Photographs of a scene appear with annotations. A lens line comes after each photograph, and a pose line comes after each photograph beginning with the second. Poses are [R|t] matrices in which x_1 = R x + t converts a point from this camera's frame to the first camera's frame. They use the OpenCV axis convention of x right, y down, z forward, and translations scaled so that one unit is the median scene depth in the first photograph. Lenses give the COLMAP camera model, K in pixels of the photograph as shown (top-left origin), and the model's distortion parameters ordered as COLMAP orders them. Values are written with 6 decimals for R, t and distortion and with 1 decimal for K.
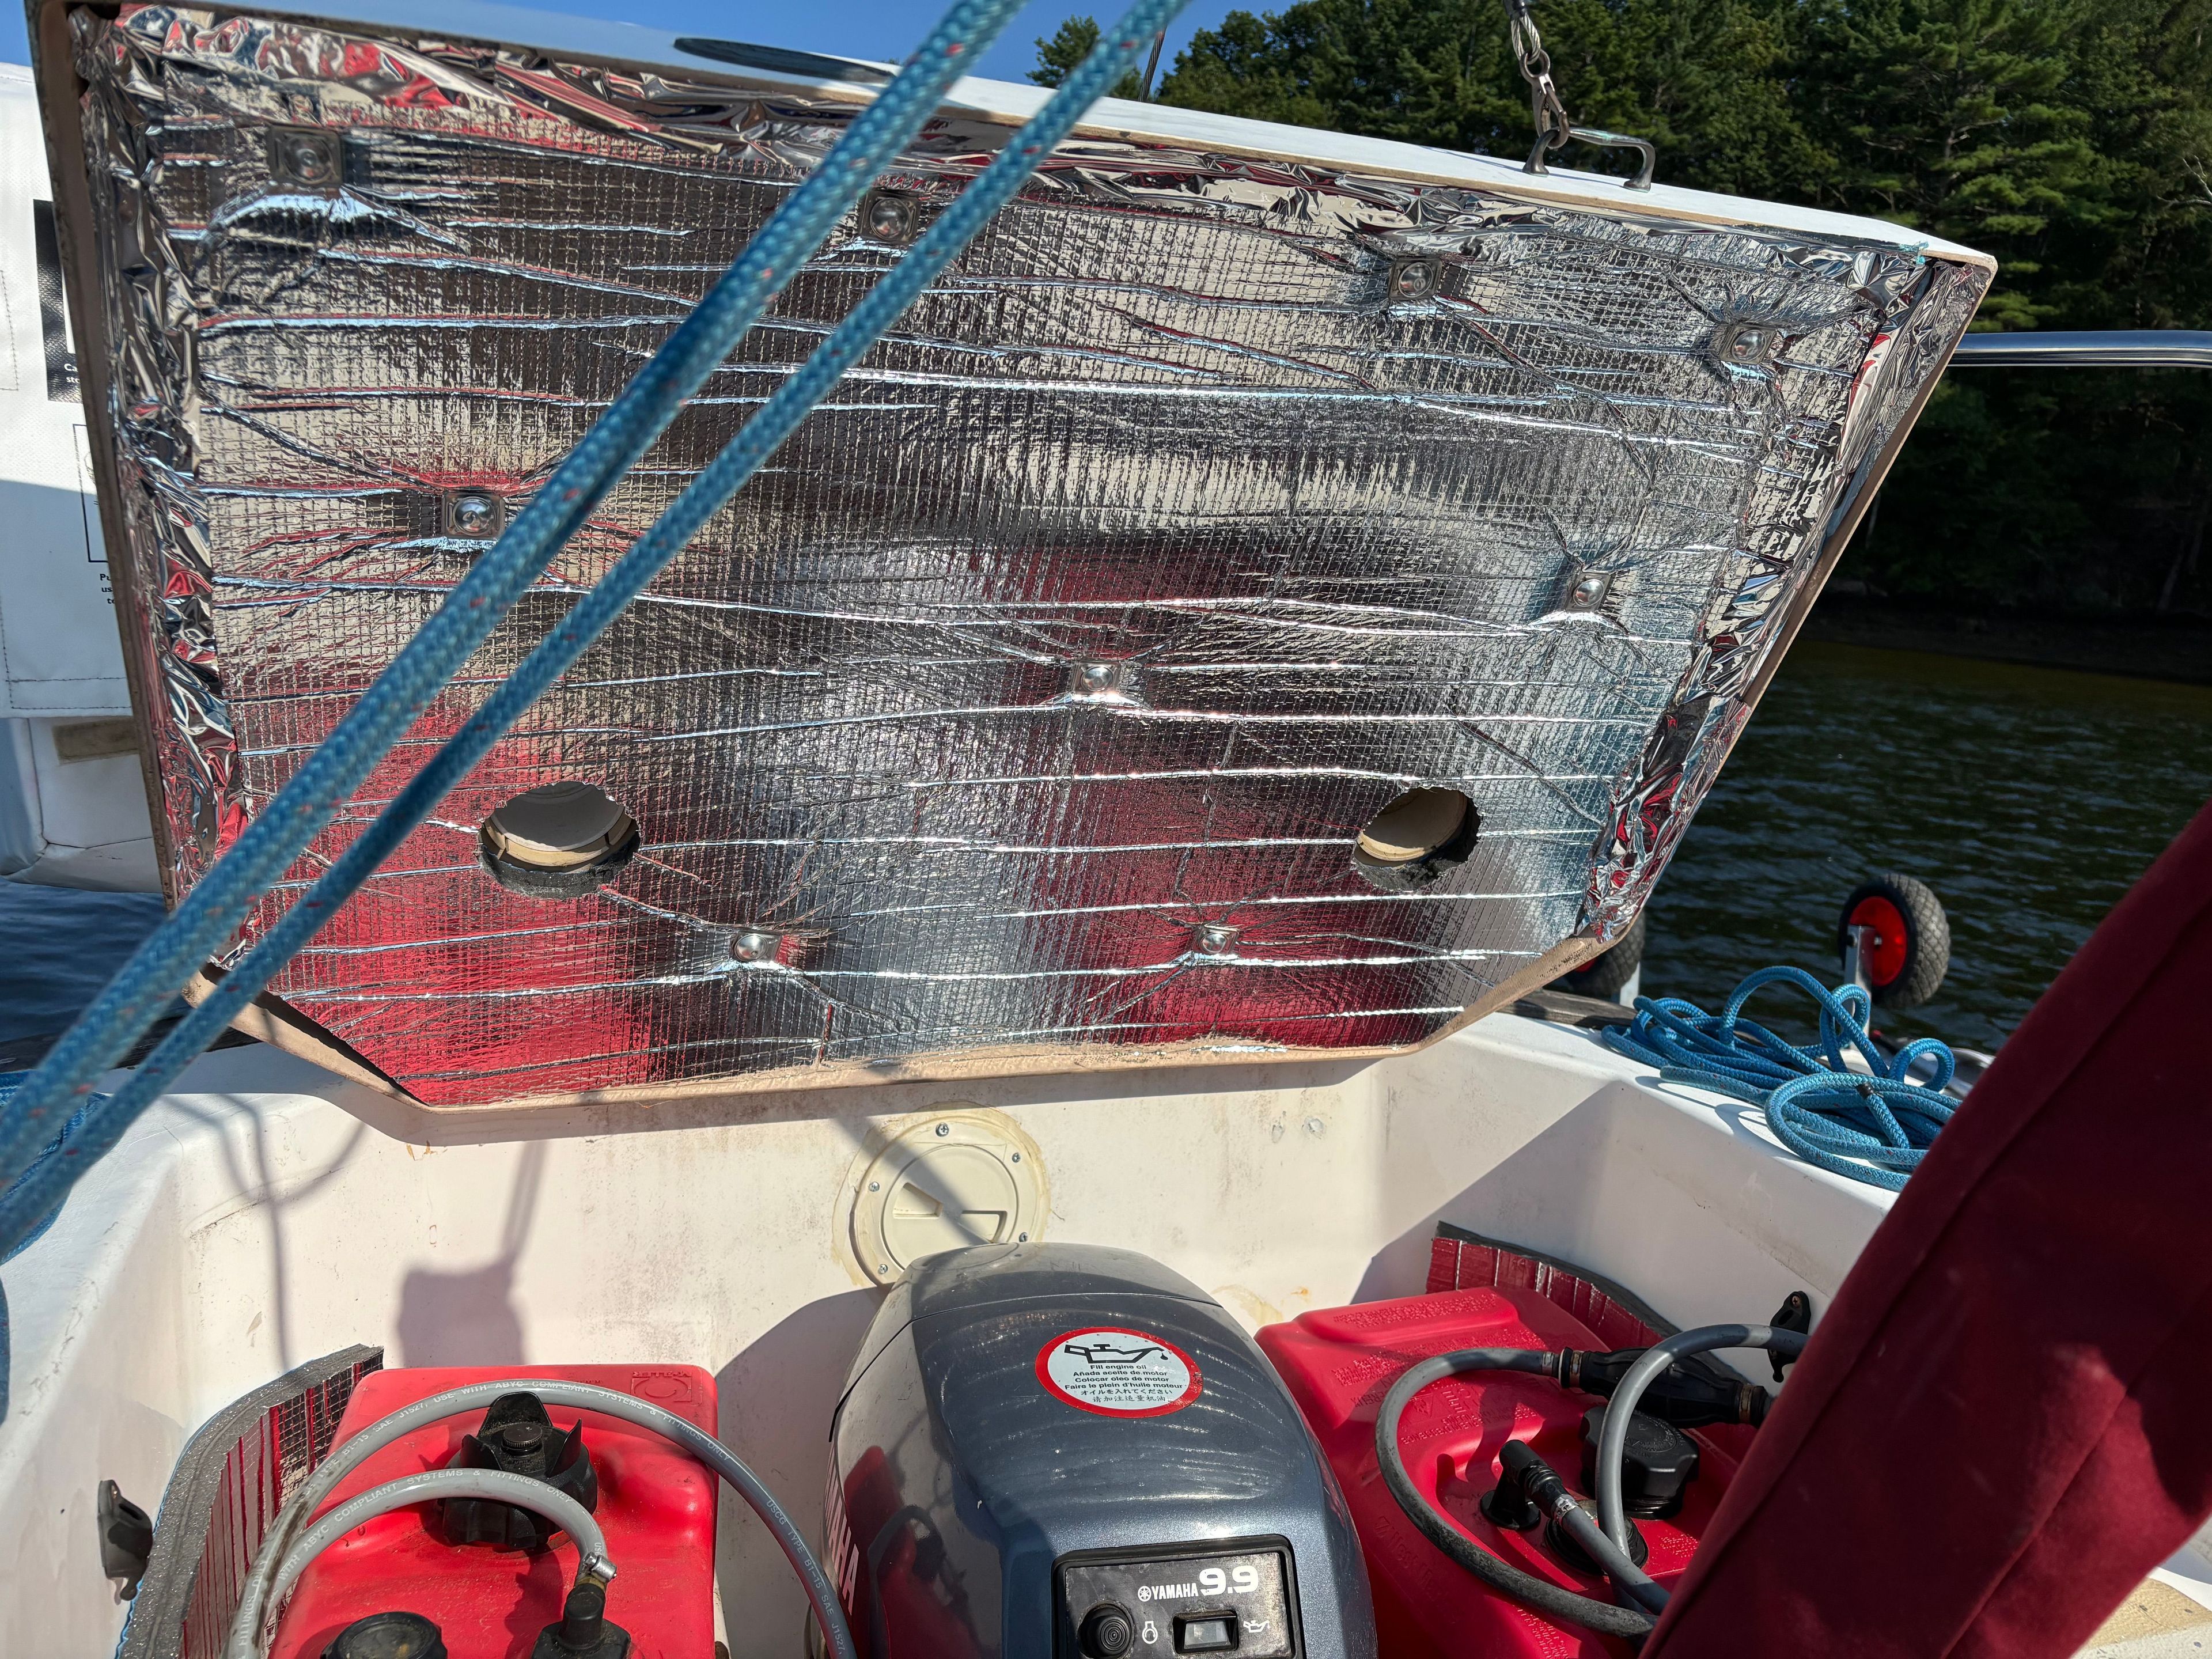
lens RADIAL K [[1698.3, 0, 1105.8], [0, 1698.3, 830.0], [0, 0, 1]] dist [0.032790, -0.019924]
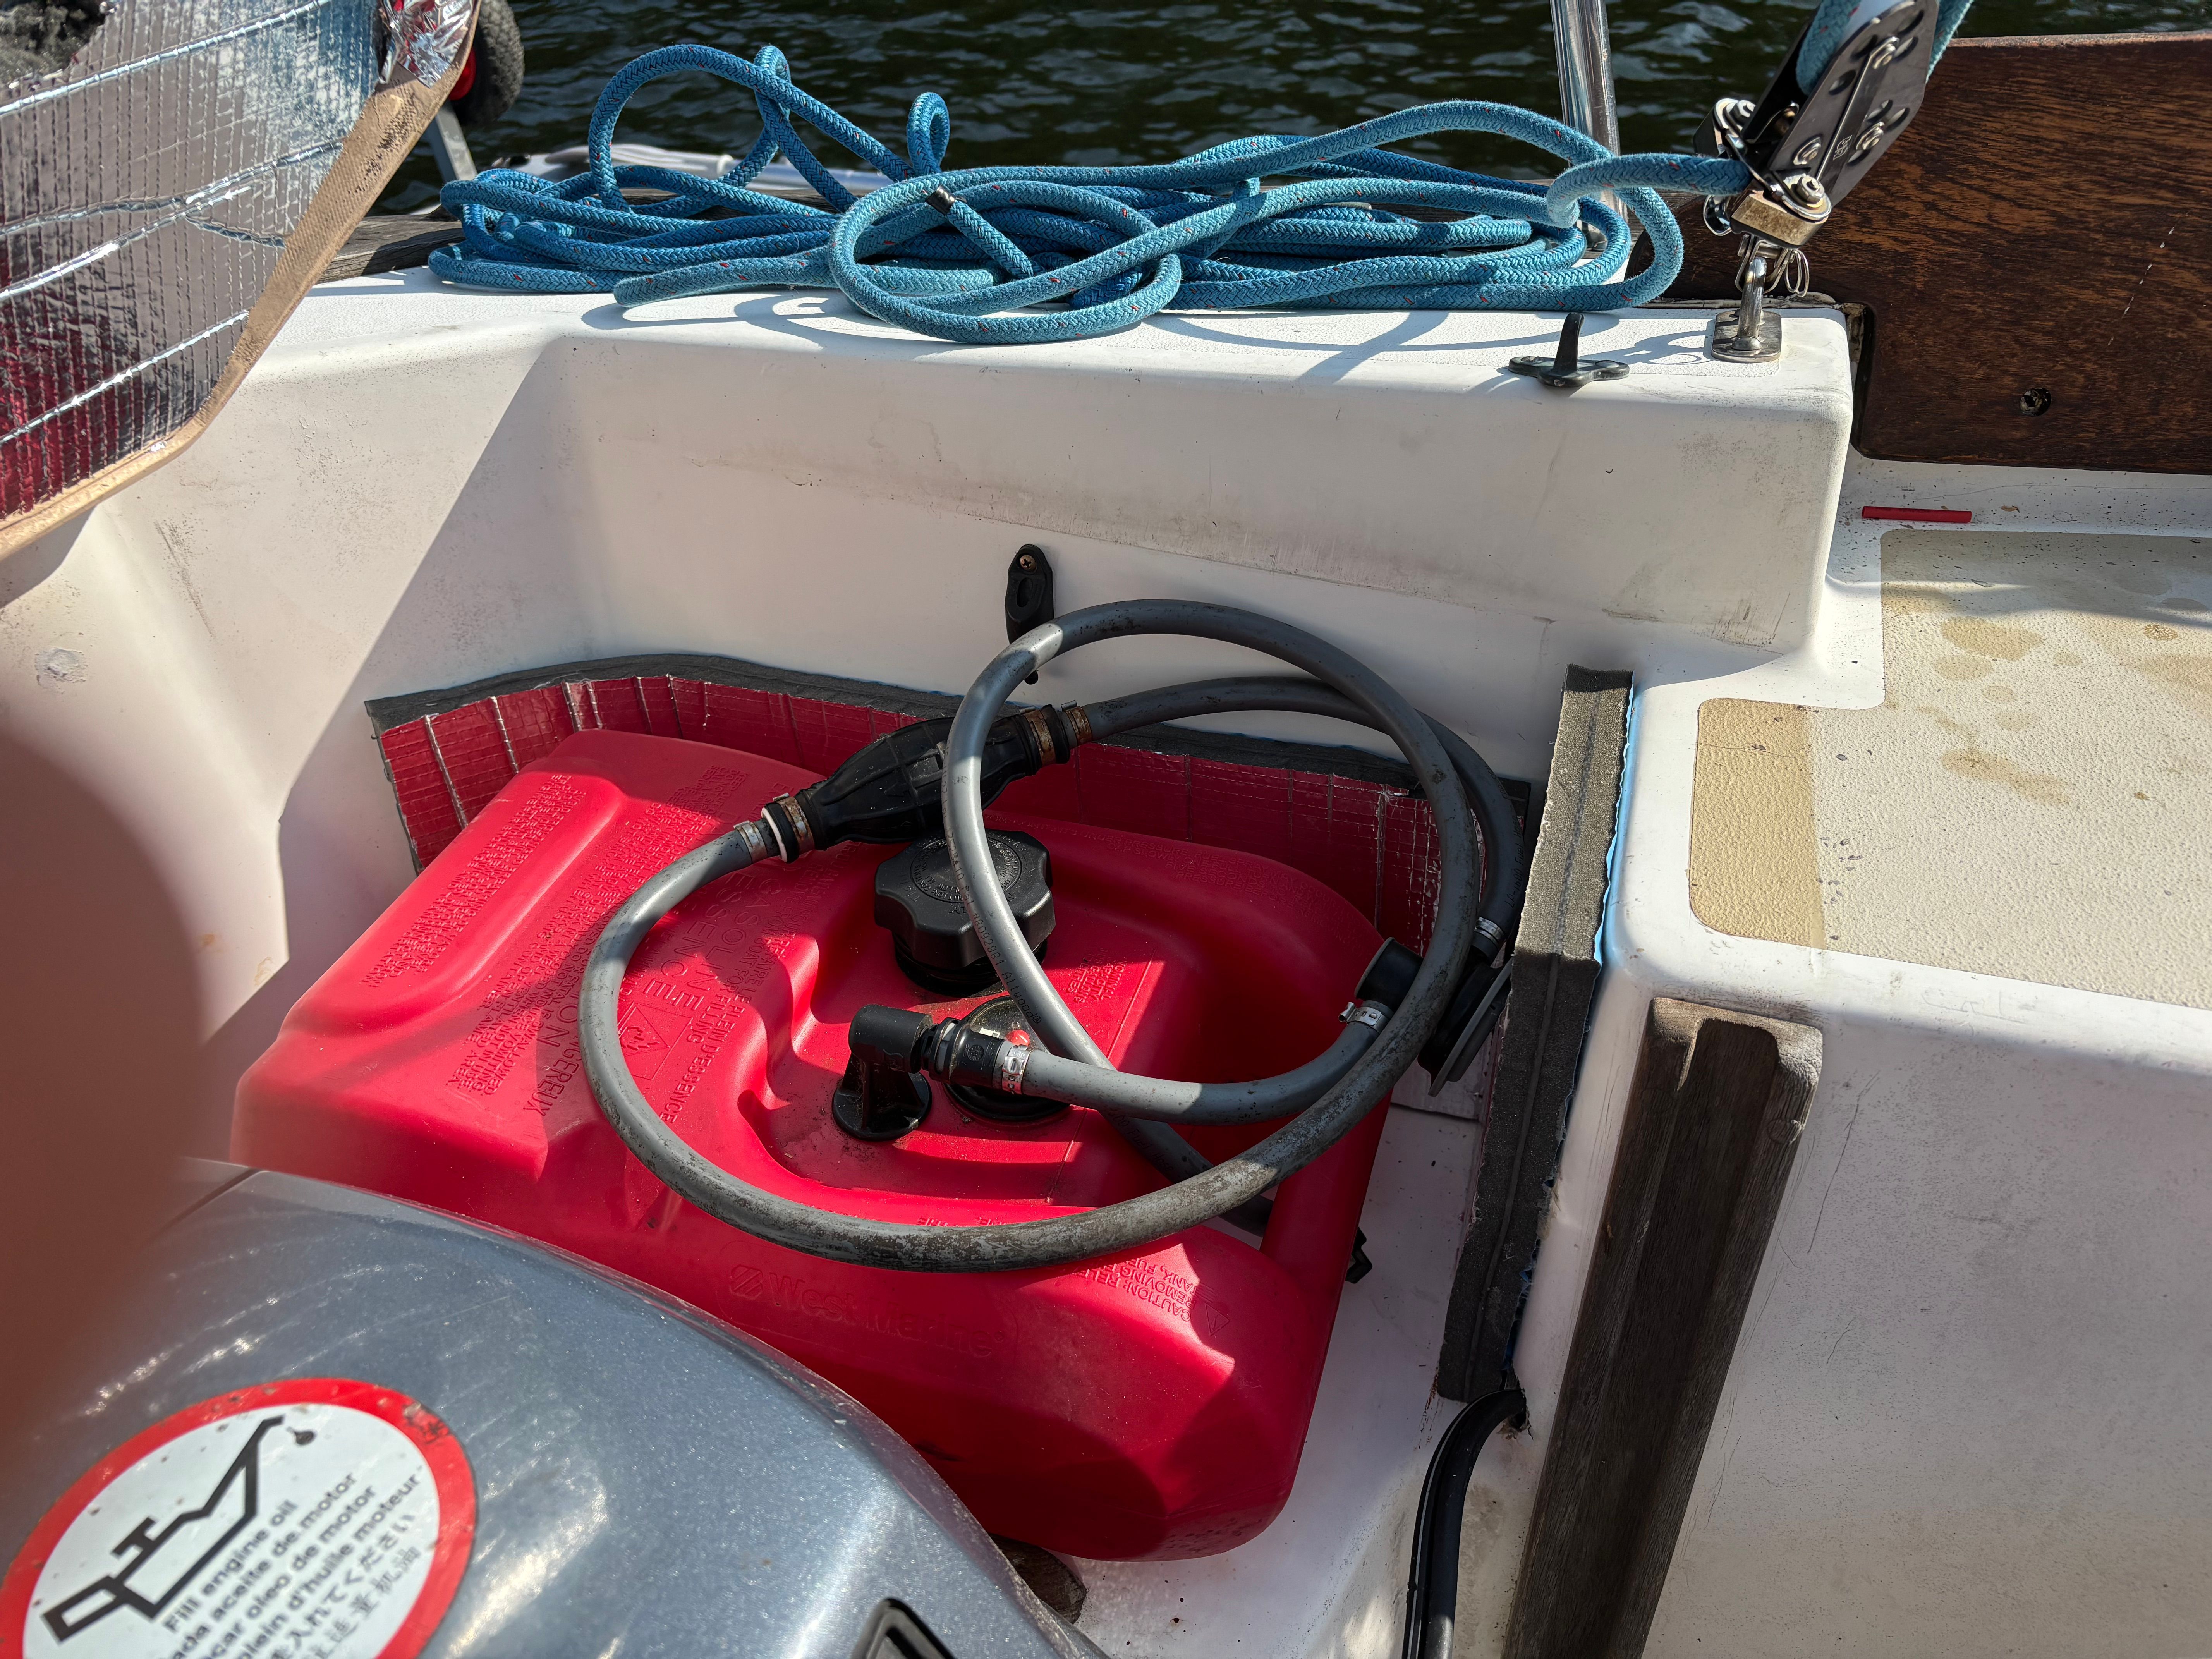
lens RADIAL K [[1698.3, 0, 1103.3], [0, 1698.3, 840.4], [0, 0, 1]] dist [0.032790, -0.019924]
pose [[0.612776, -0.550401, 0.567067, -0.001664], [0.227233, 0.809988, 0.540633, 0.022308], [-0.756882, -0.202431, 0.621410, 0.628012]]
